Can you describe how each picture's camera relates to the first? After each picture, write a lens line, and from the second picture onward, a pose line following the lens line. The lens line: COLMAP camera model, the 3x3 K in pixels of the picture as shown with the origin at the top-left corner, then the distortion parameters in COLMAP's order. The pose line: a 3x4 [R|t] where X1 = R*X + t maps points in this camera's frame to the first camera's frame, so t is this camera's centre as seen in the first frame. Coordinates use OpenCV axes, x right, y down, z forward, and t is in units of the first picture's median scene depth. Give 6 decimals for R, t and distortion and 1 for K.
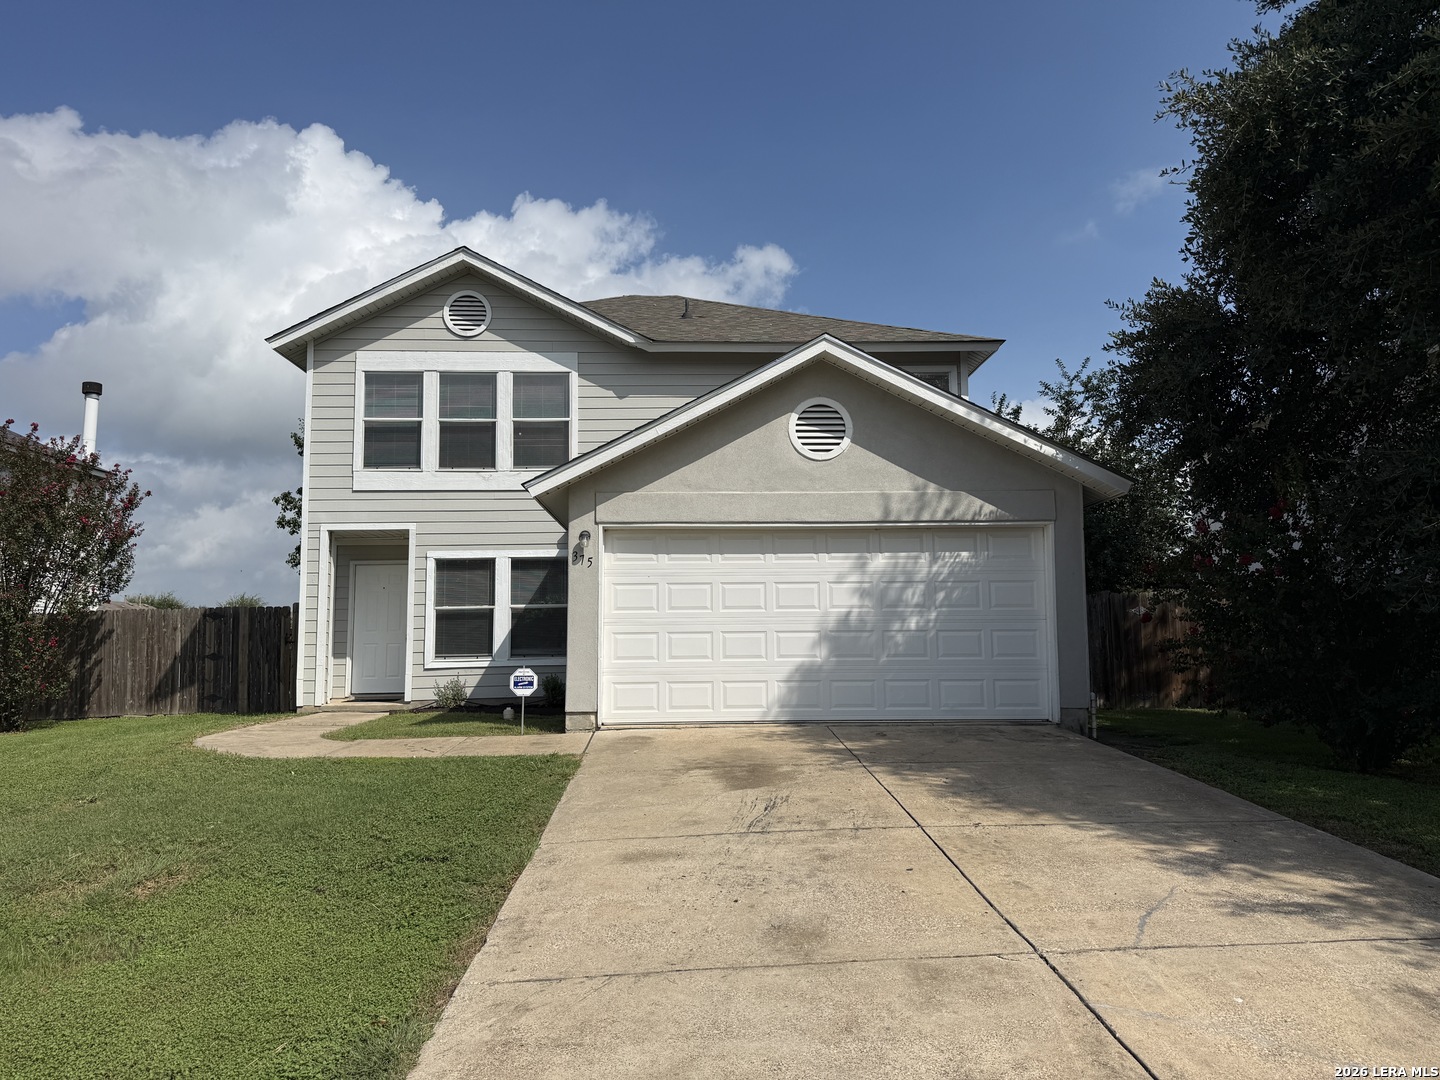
lens RADIAL K [[1009.0, 0, 714.7], [0, 1009.0, 546.0], [0, 0, 1]] dist [0.137876, -0.188905]
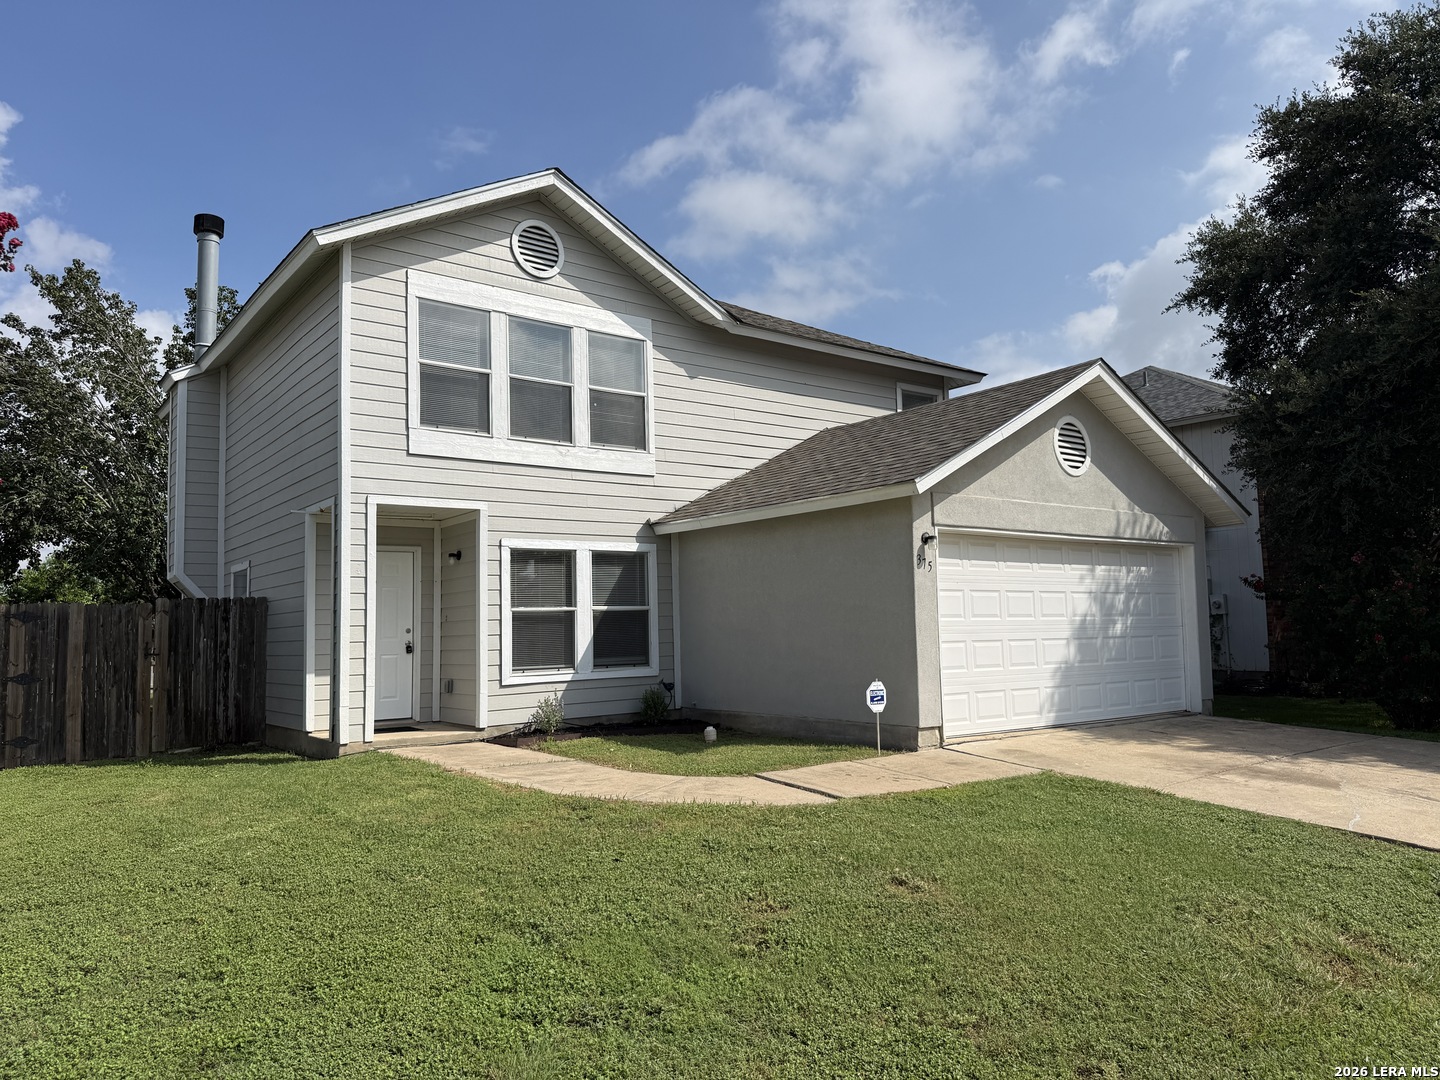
lens RADIAL K [[1009.0, 0, 714.7], [0, 1009.0, 546.0], [0, 0, 1]] dist [0.137876, -0.188905]
pose [[0.816984, 0.042063, 0.575125, -0.602893], [-0.045369, 0.998933, -0.008610, 0.010461], [-0.574873, -0.019058, 0.818020, 0.253122]]
